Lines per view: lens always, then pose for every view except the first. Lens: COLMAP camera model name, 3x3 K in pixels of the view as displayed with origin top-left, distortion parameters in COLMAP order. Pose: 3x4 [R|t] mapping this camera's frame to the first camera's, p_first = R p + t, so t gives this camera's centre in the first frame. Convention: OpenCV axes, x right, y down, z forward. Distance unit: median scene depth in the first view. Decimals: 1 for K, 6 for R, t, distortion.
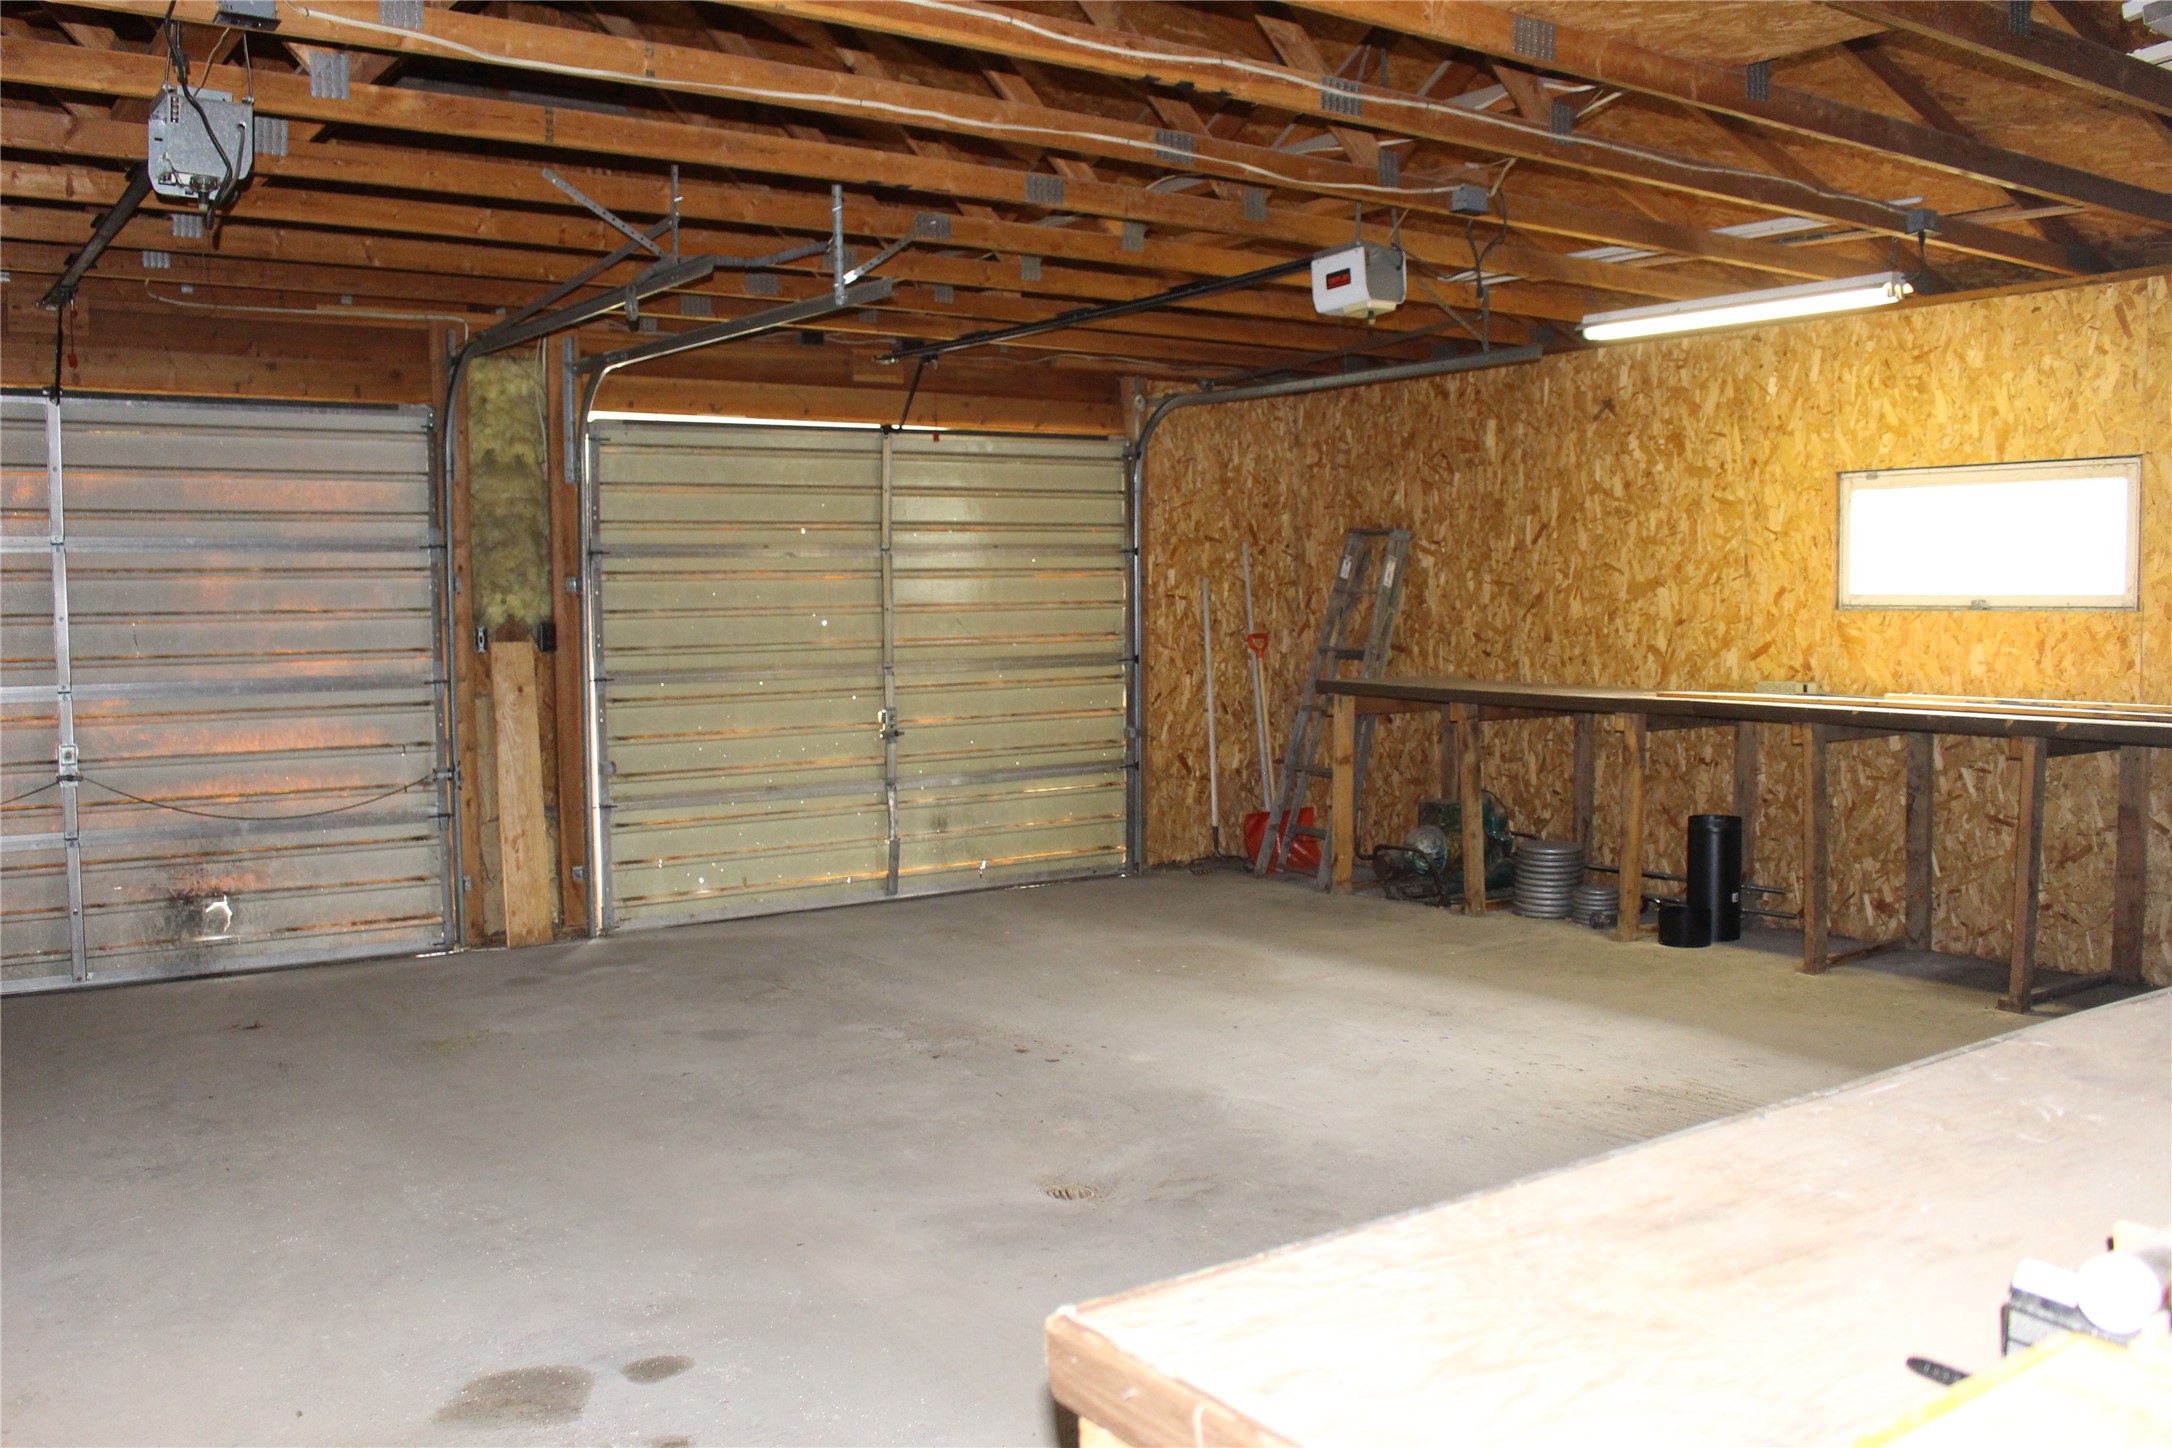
lens RADIAL K [[1905.8, 0, 1086.0], [0, 1905.8, 724.0], [0, 0, 1]] dist [-0.150211, 0.127804]
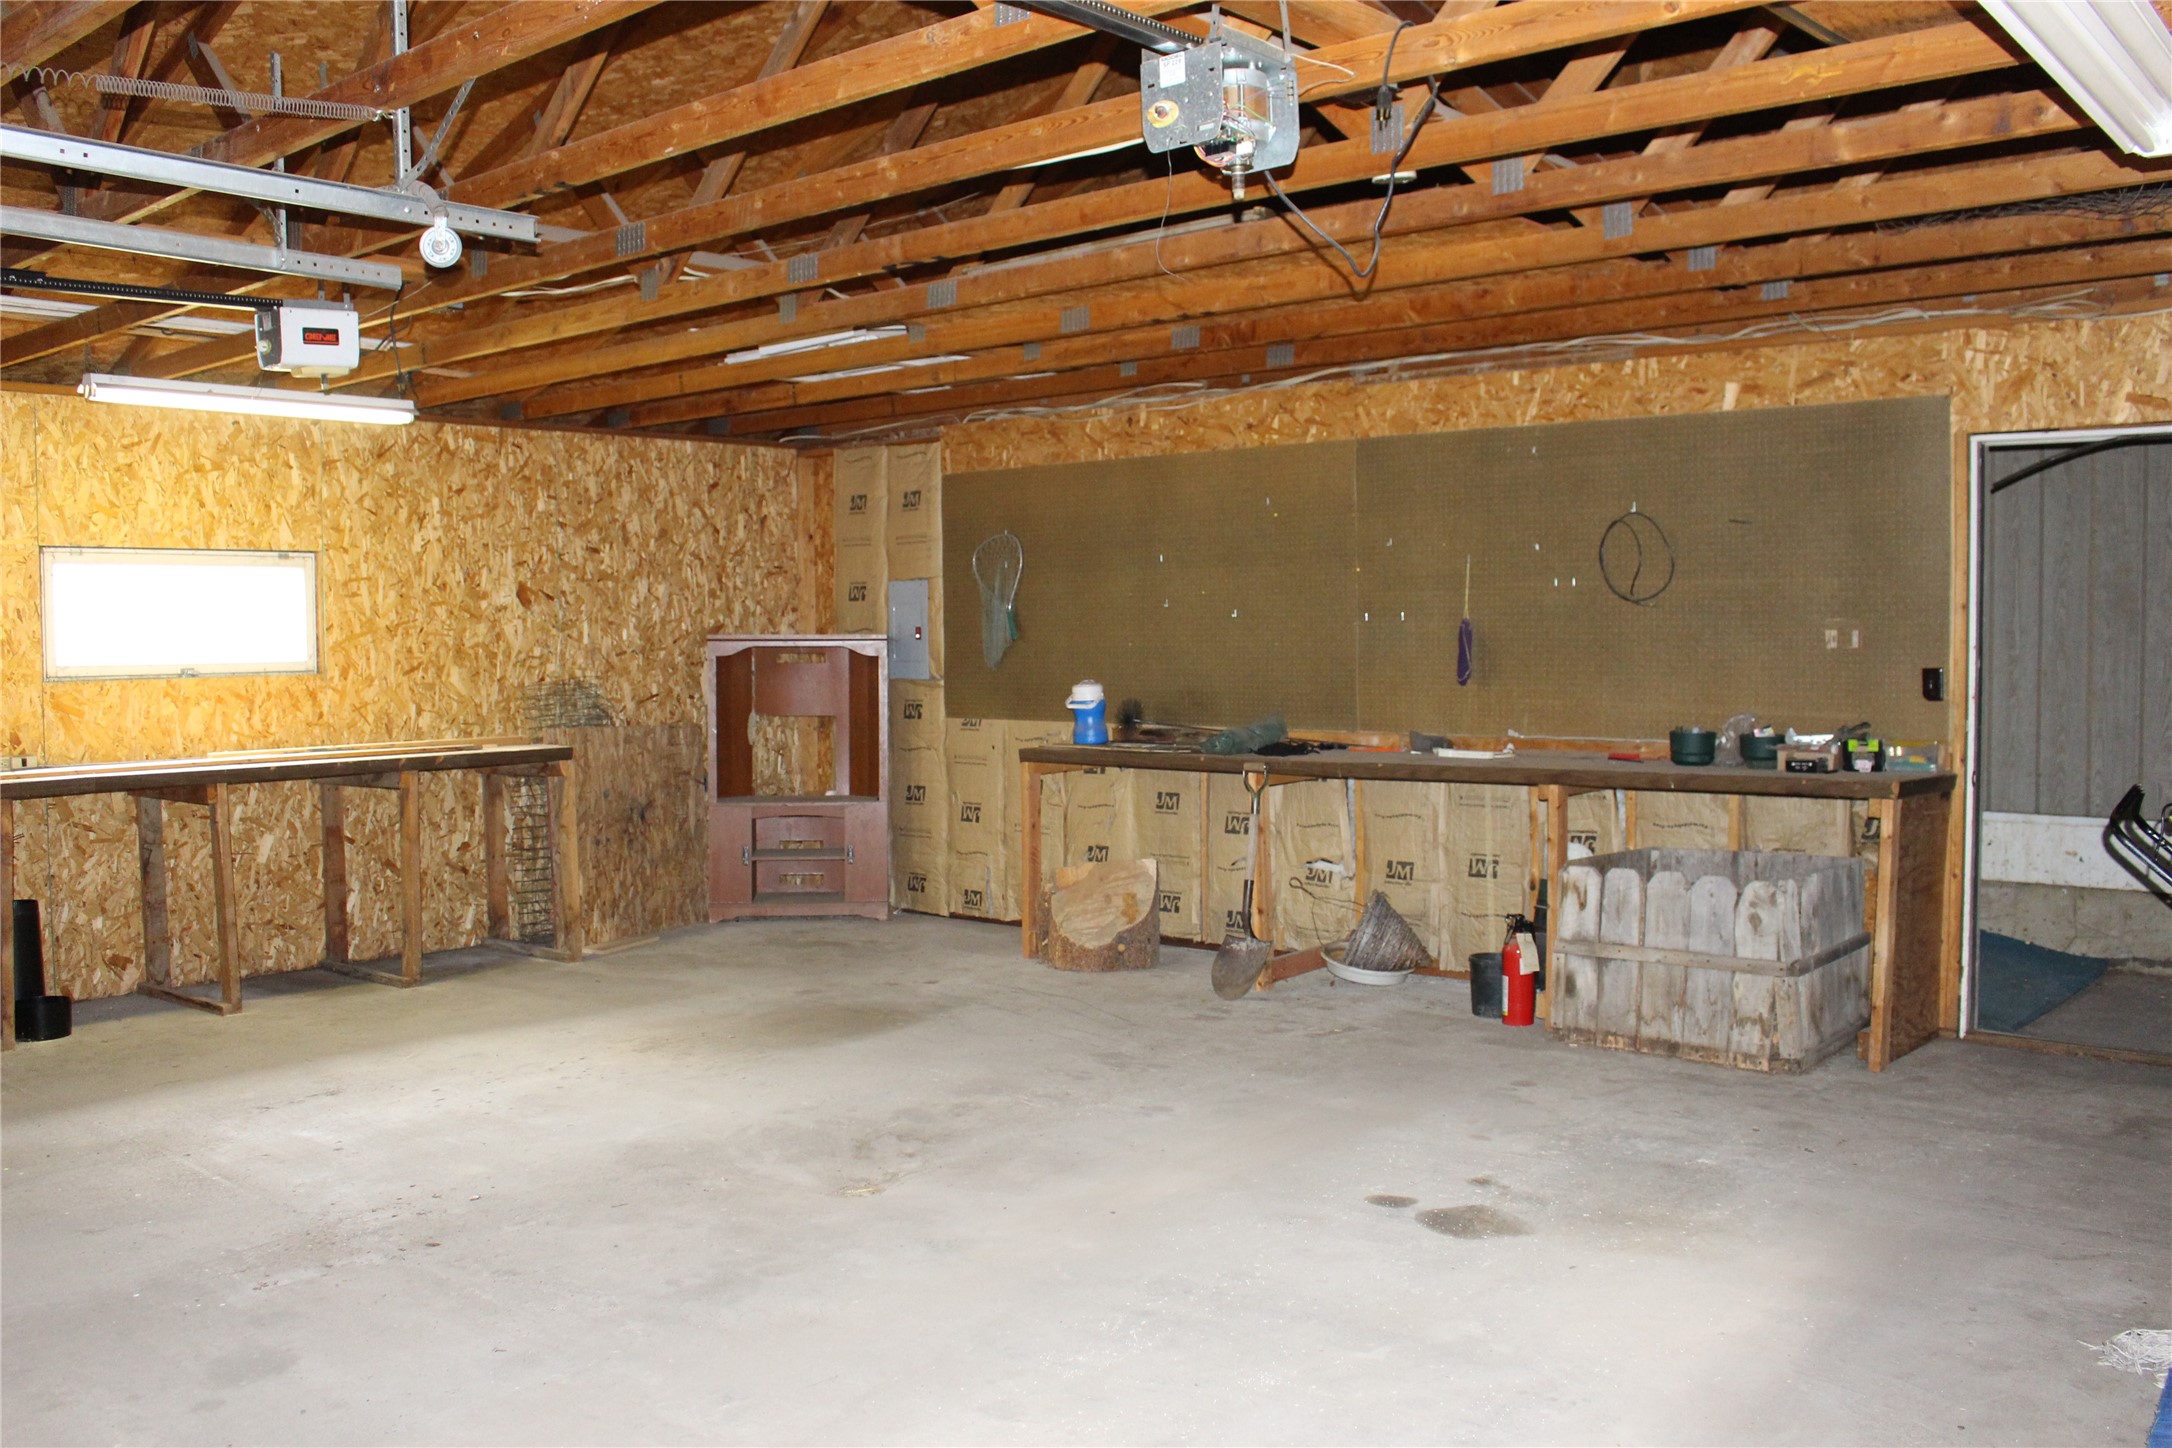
lens RADIAL K [[1905.8, 0, 1086.0], [0, 1905.8, 724.0], [0, 0, 1]] dist [-0.150211, 0.127804]
pose [[-0.262752, -0.038331, 0.964102, -0.802462], [0.076351, 0.995251, 0.060378, -0.063014], [-0.961838, 0.089475, -0.258577, 0.814623]]
